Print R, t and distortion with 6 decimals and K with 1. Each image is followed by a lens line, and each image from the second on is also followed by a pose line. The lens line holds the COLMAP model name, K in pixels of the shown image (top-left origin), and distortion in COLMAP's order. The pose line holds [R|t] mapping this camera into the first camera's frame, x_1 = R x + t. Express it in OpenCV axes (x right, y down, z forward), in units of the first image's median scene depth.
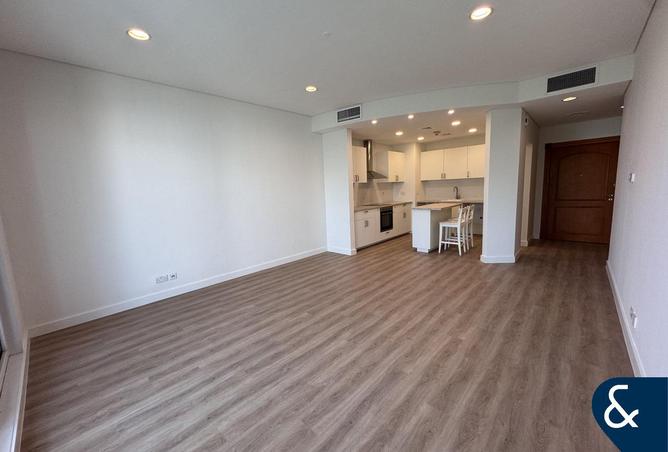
lens RADIAL K [[266.4, 0, 336.7], [0, 266.4, 225.1], [0, 0, 1]] dist [-0.002500, -0.000033]
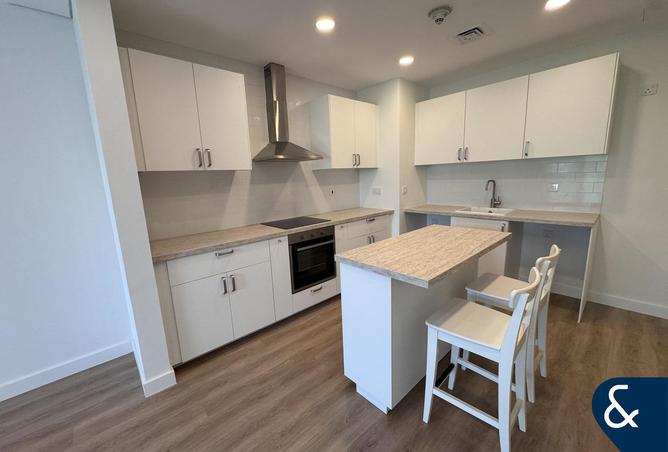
lens RADIAL K [[266.4, 0, 332.9], [0, 266.4, 225.2], [0, 0, 1]] dist [-0.002500, -0.000033]
pose [[0.995247, 0.018265, -0.095659, 0.239312], [-0.013625, 0.998709, 0.048935, -0.089199], [0.096429, -0.047399, 0.994211, 0.555568]]
